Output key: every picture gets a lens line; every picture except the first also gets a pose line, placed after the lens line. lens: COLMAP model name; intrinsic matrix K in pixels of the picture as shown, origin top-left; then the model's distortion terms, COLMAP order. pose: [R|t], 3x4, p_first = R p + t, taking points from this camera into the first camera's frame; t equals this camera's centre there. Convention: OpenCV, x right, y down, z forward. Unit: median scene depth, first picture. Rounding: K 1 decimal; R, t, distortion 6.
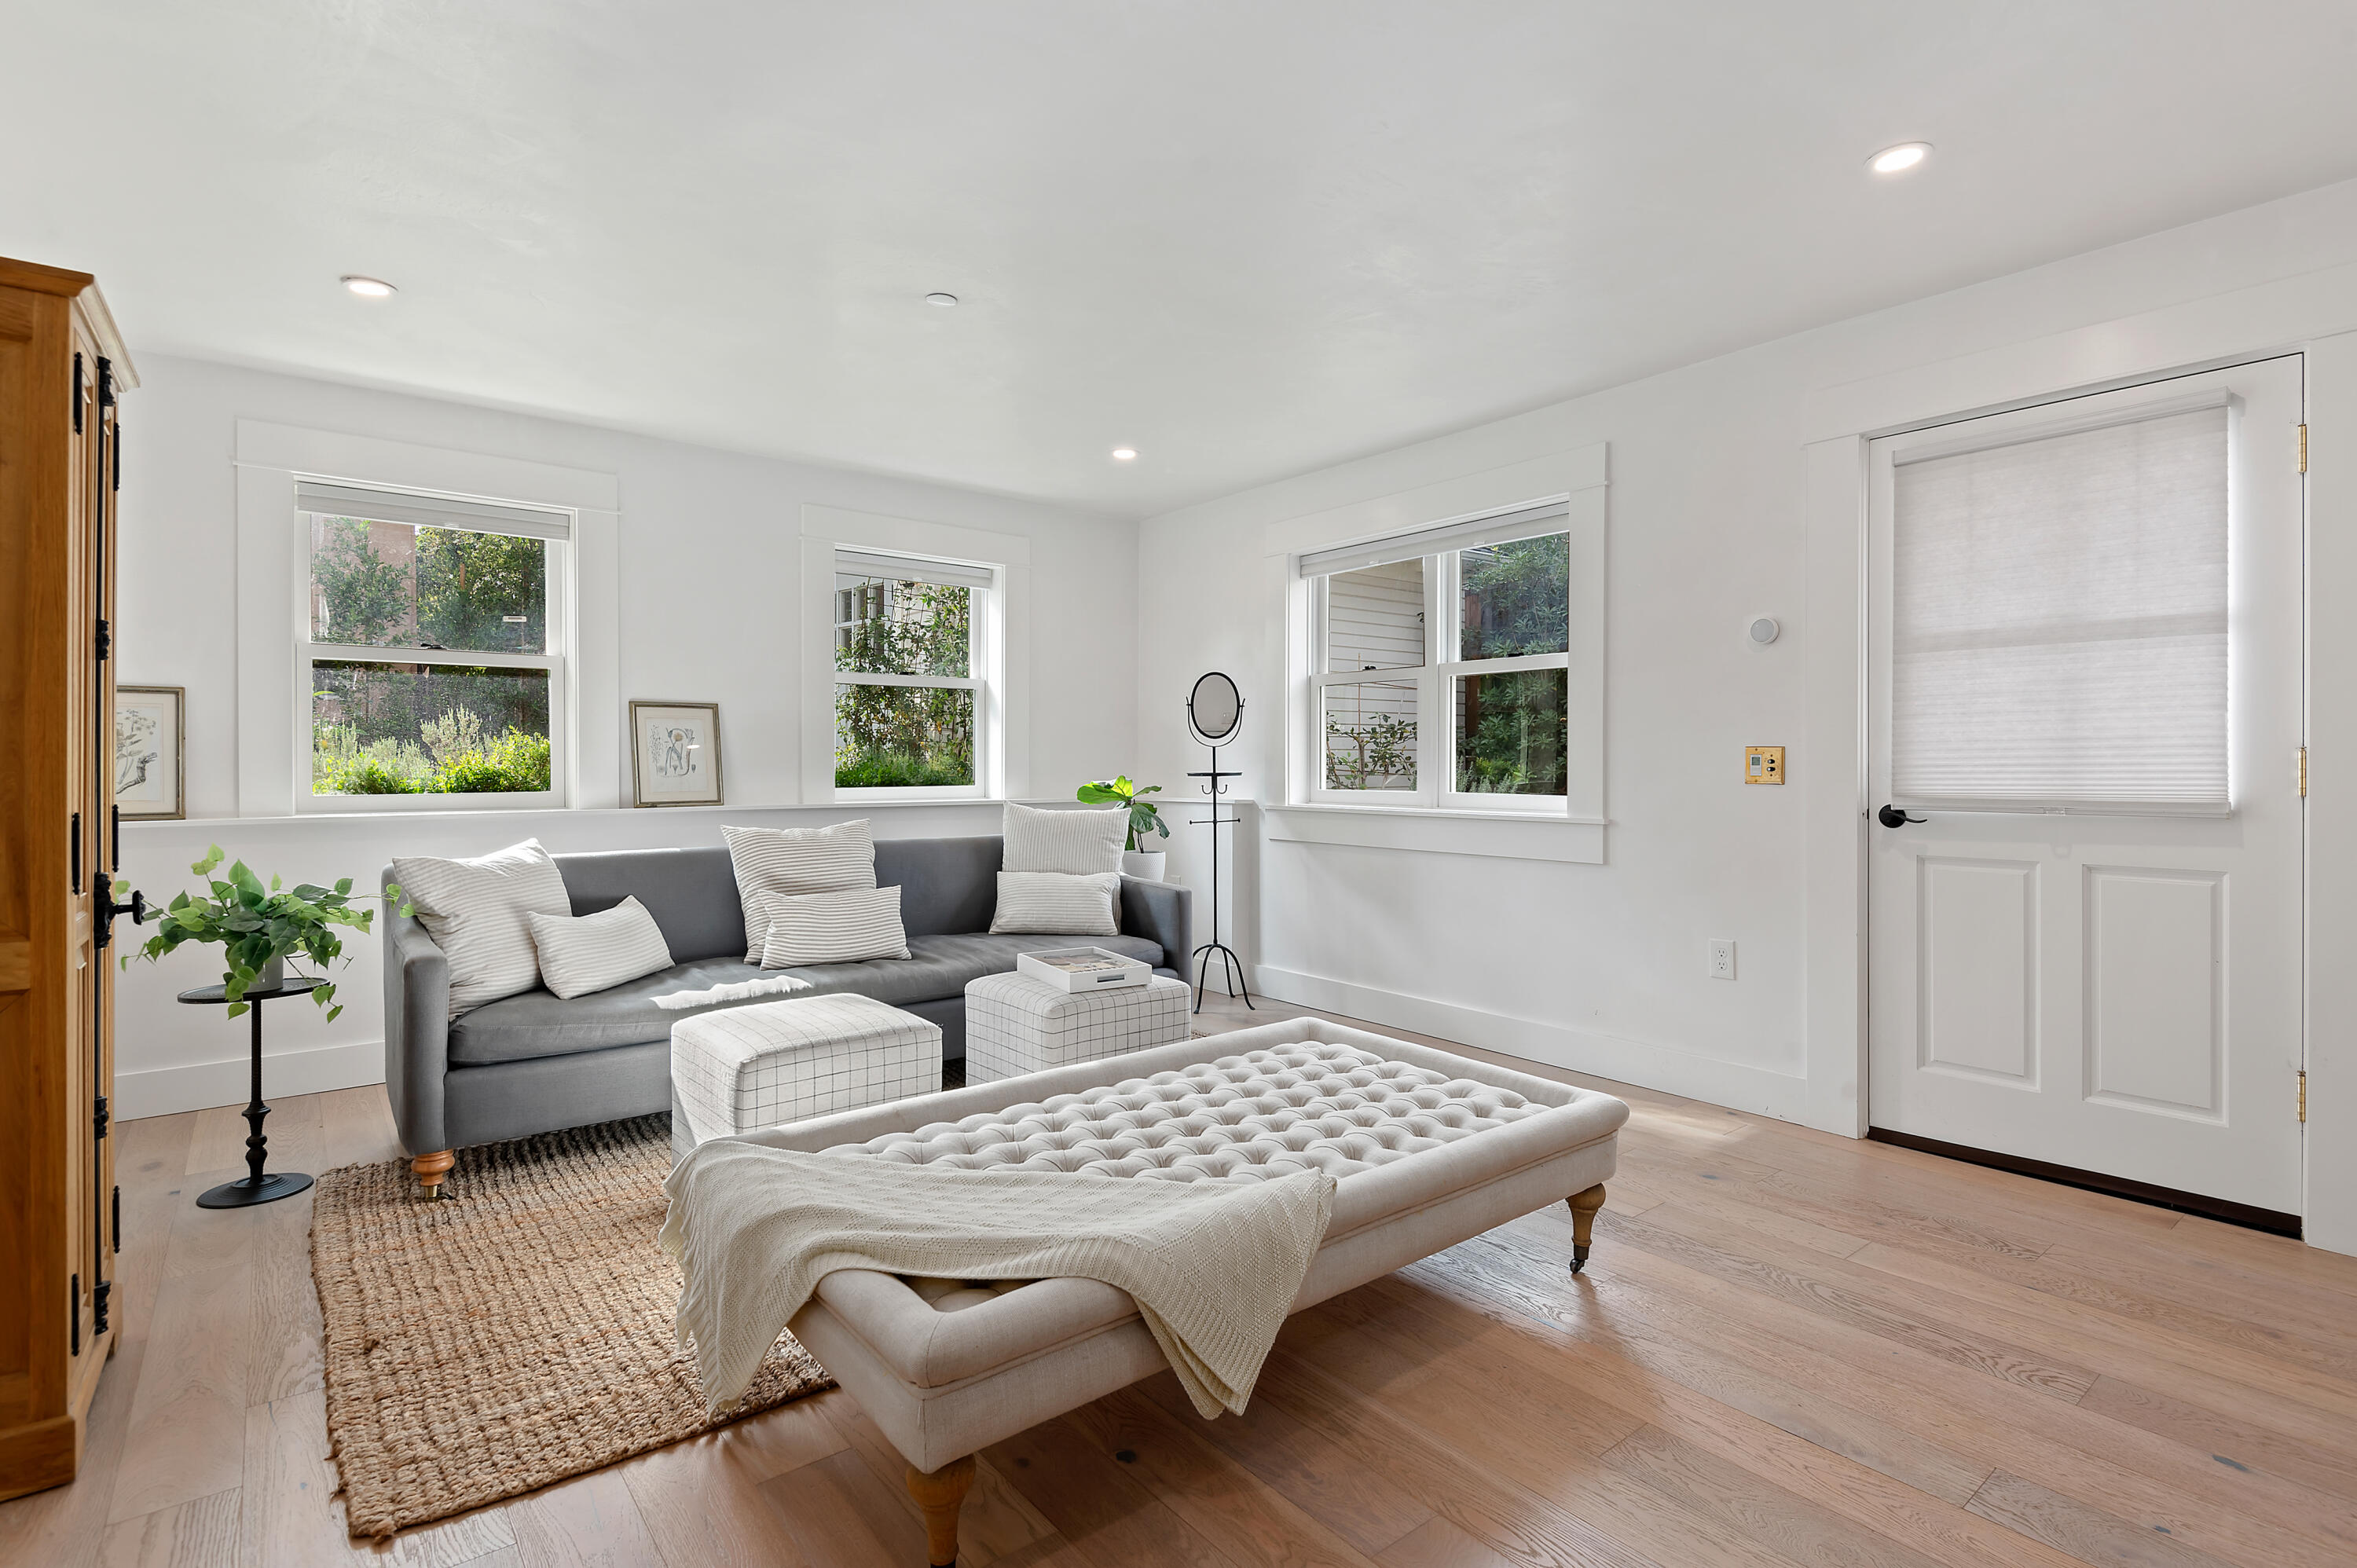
lens RADIAL K [[1102.1, 0, 1181.8], [0, 1102.1, 778.4], [0, 0, 1]] dist [-0.001163, -0.000217]
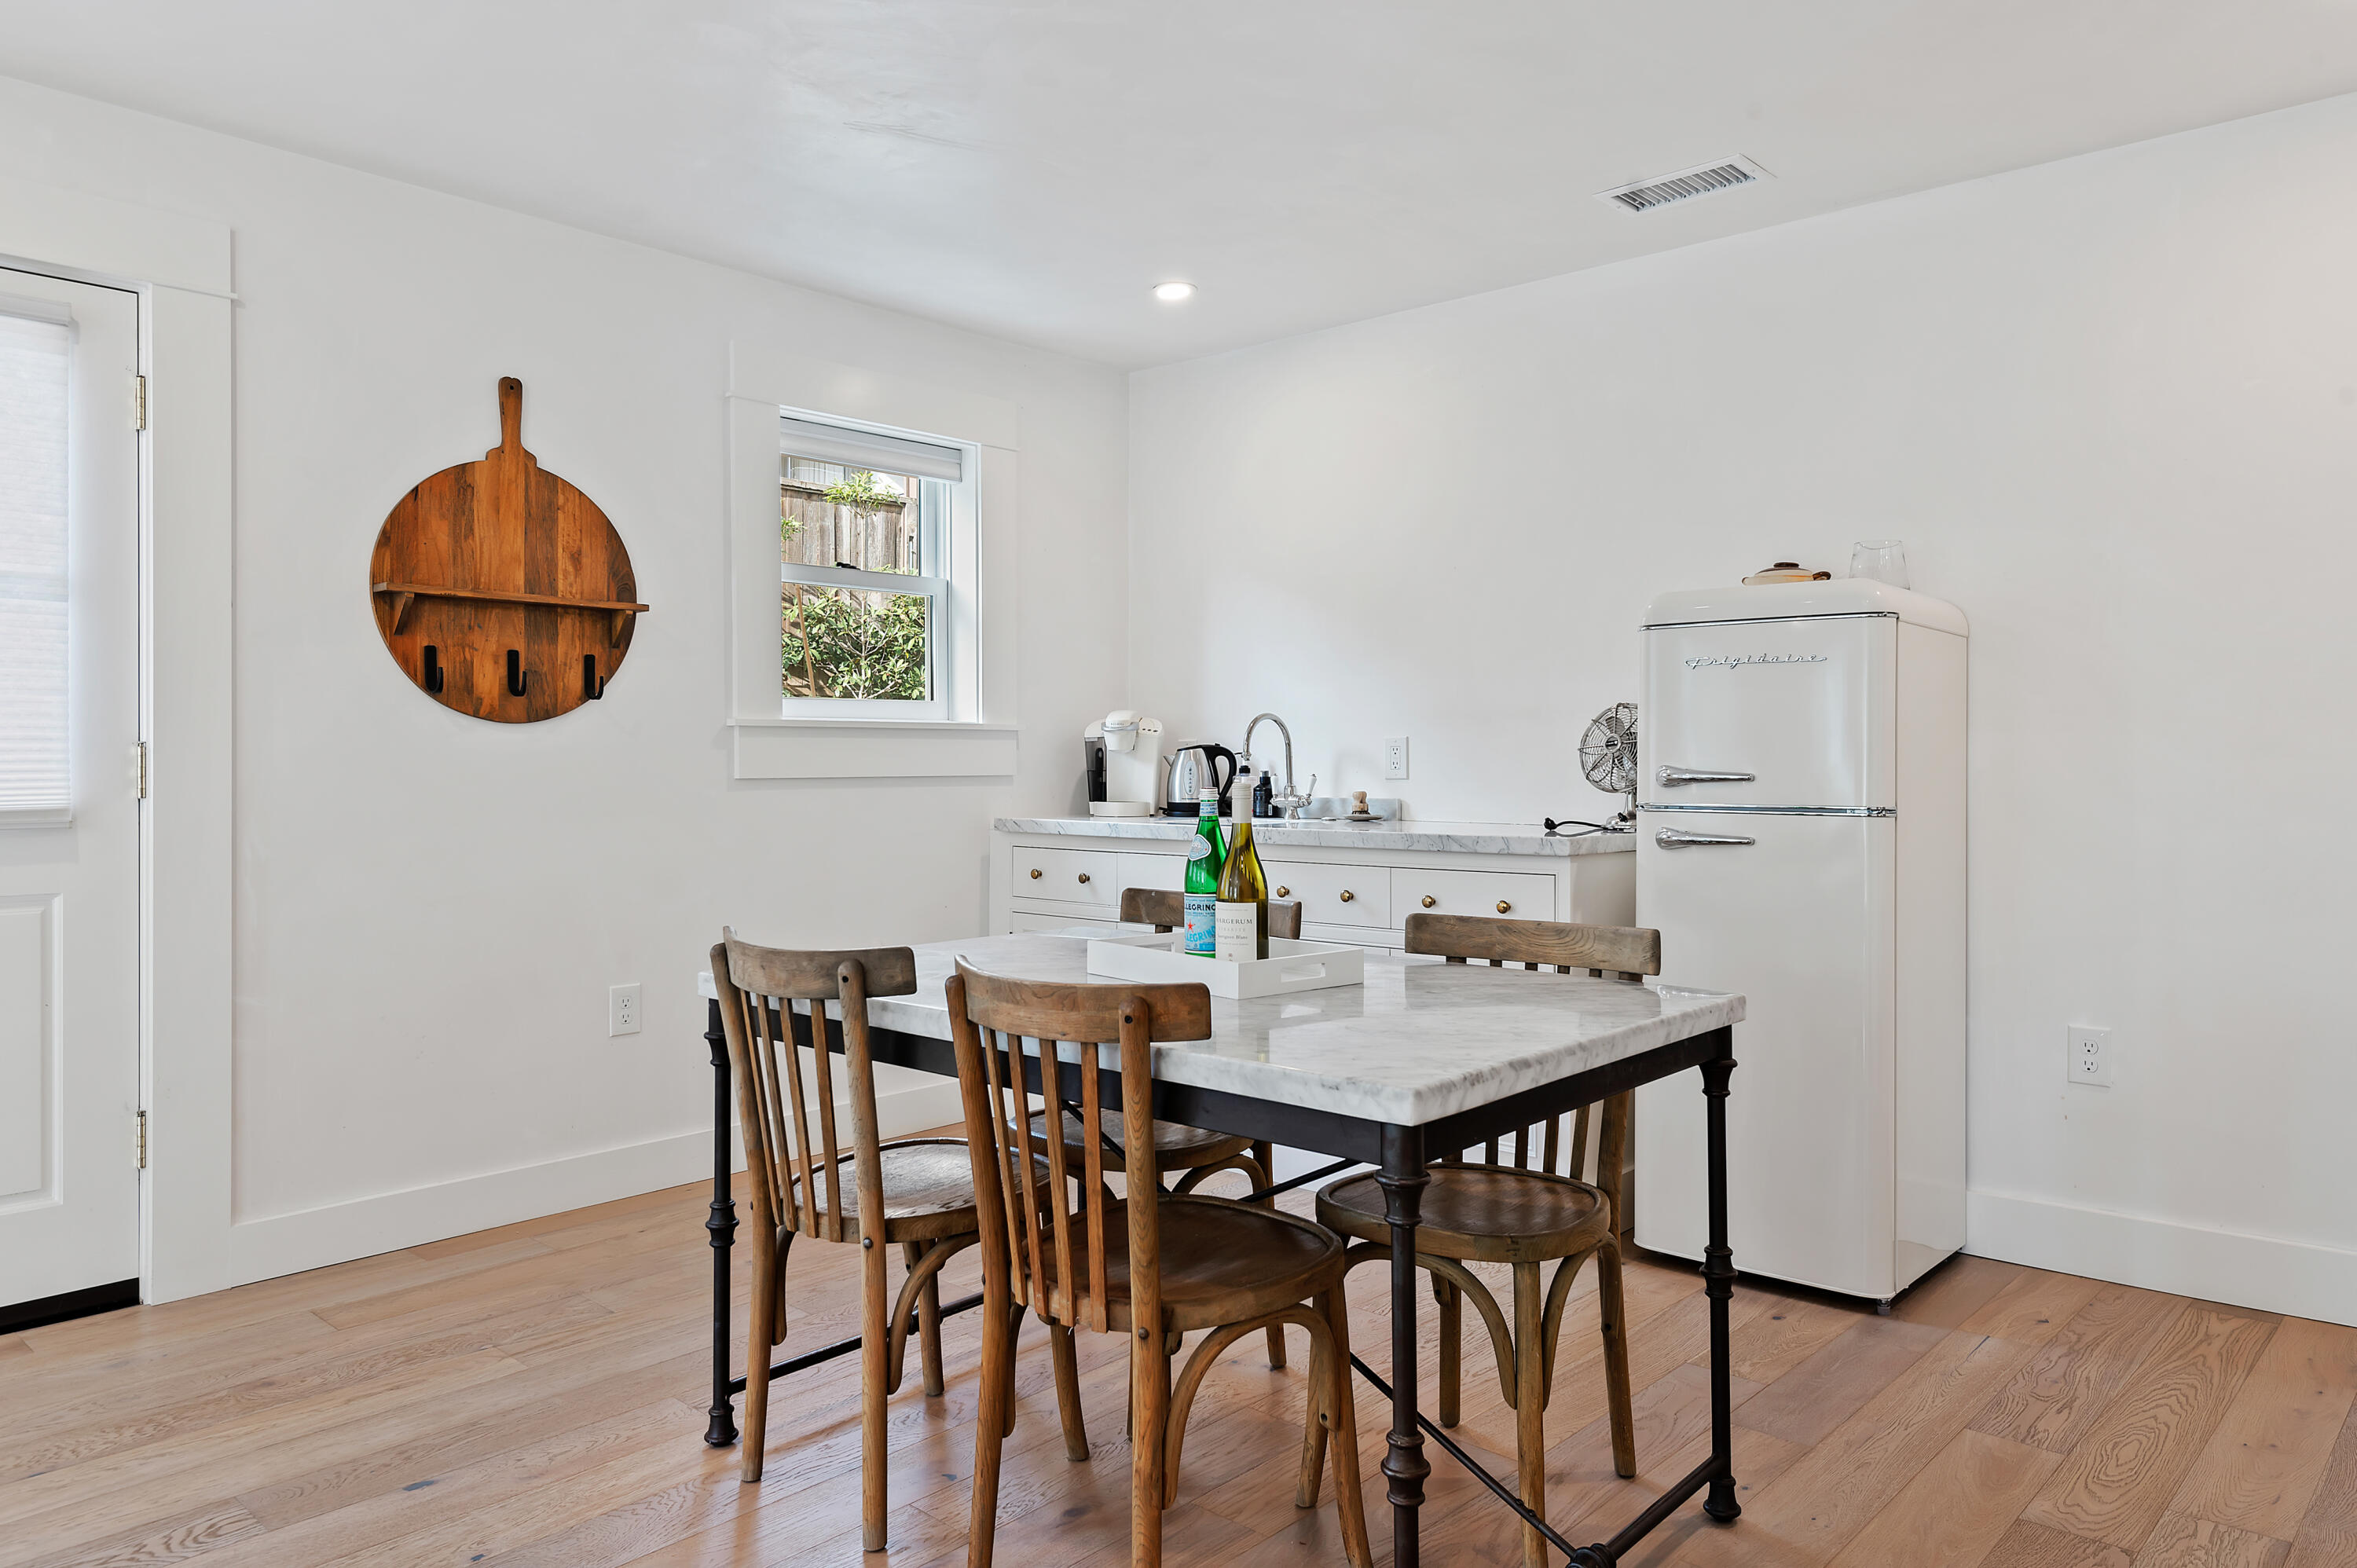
lens RADIAL K [[1616.8, 0, 1180.1], [0, 1616.8, 780.4], [0, 0, 1]] dist [0.001391, 0.000592]
pose [[-0.189401, -0.008793, 0.981861, -0.434876], [-0.002294, 0.999961, 0.008512, -0.012273], [-0.981897, -0.000640, -0.189414, 0.458309]]
